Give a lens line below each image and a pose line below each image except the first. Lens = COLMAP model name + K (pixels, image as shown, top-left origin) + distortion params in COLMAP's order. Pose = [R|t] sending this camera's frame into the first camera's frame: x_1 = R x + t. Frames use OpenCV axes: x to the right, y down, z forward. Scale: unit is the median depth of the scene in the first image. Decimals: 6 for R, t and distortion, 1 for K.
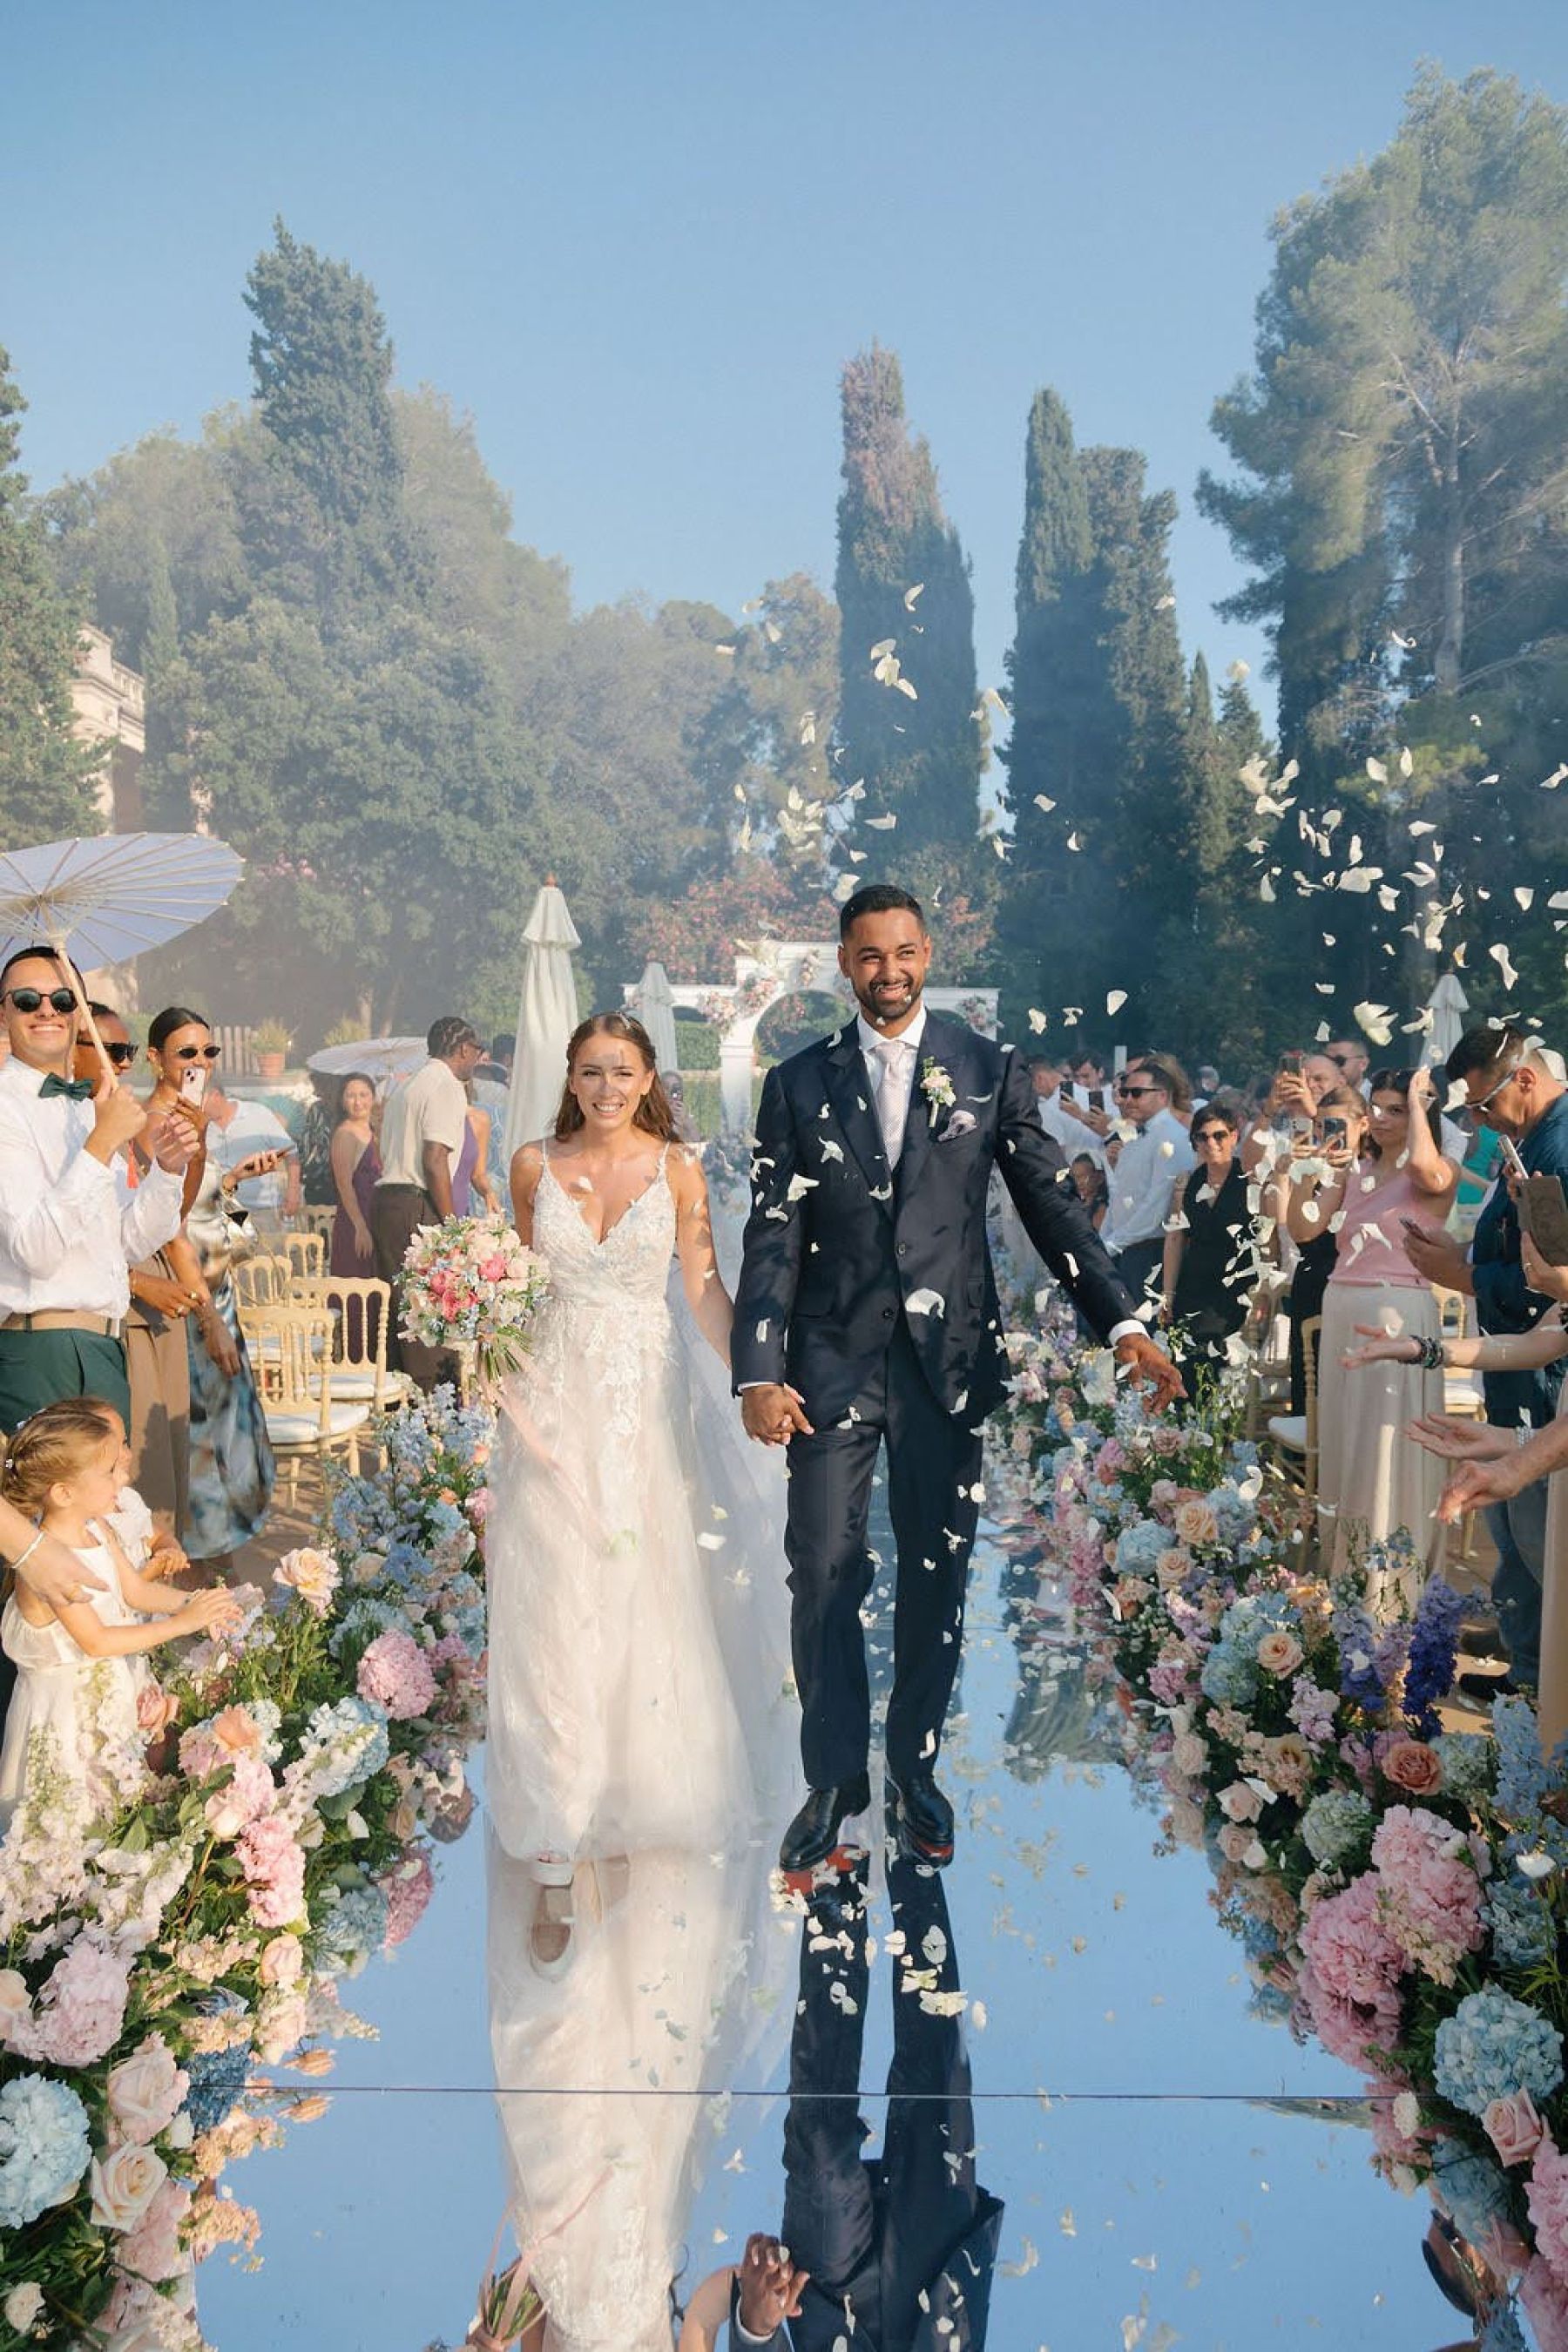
lens RADIAL K [[1616.0, 0, 740.7], [0, 1616.0, 1203.5], [0, 0, 1]] dist [-0.000476, -0.002672]
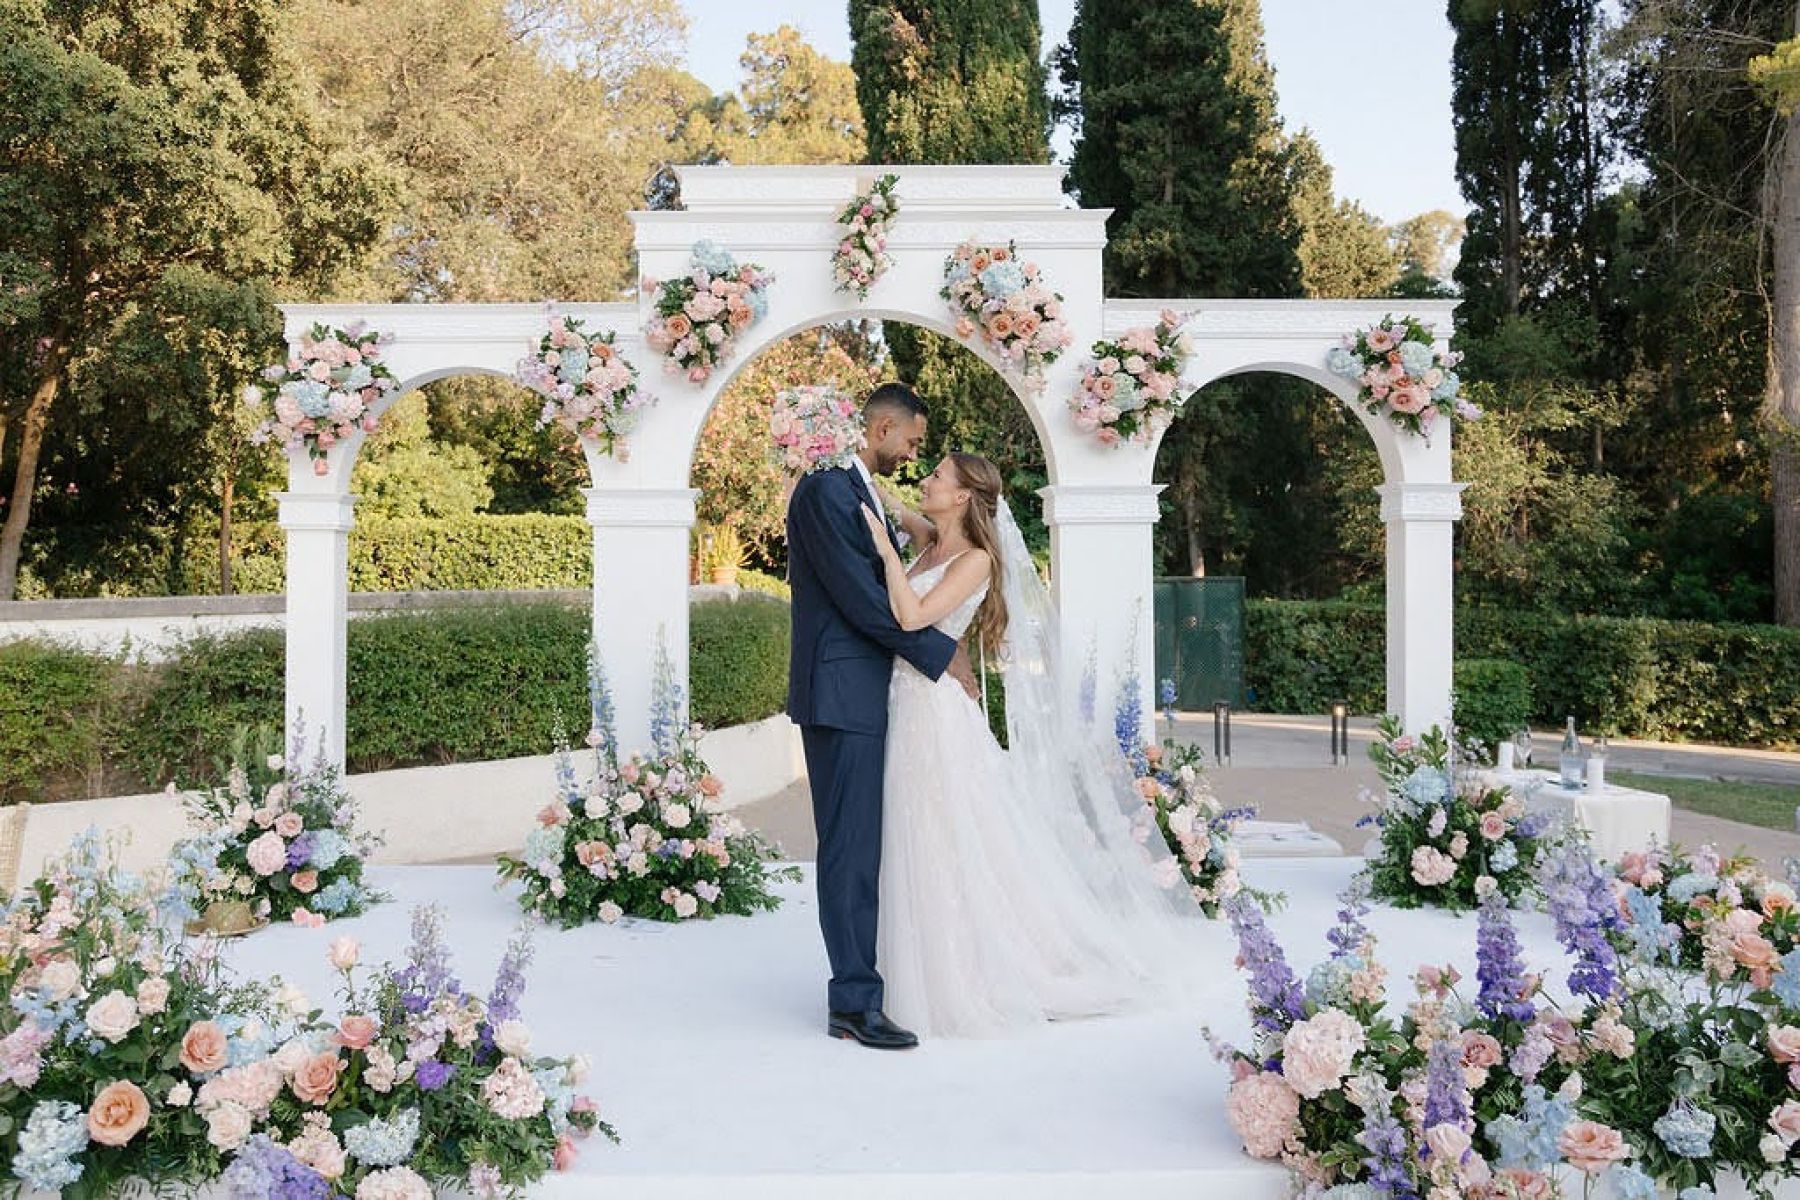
lens RADIAL K [[1721.5, 0, 718.9], [0, 1721.5, 703.3], [0, 0, 1]] dist [-0.007370, -0.011158]
pose [[0.999763, -0.019322, -0.010047, 0.006485], [0.019075, 0.999528, -0.024072, -0.020059], [0.010508, 0.023875, 0.999660, 0.278569]]
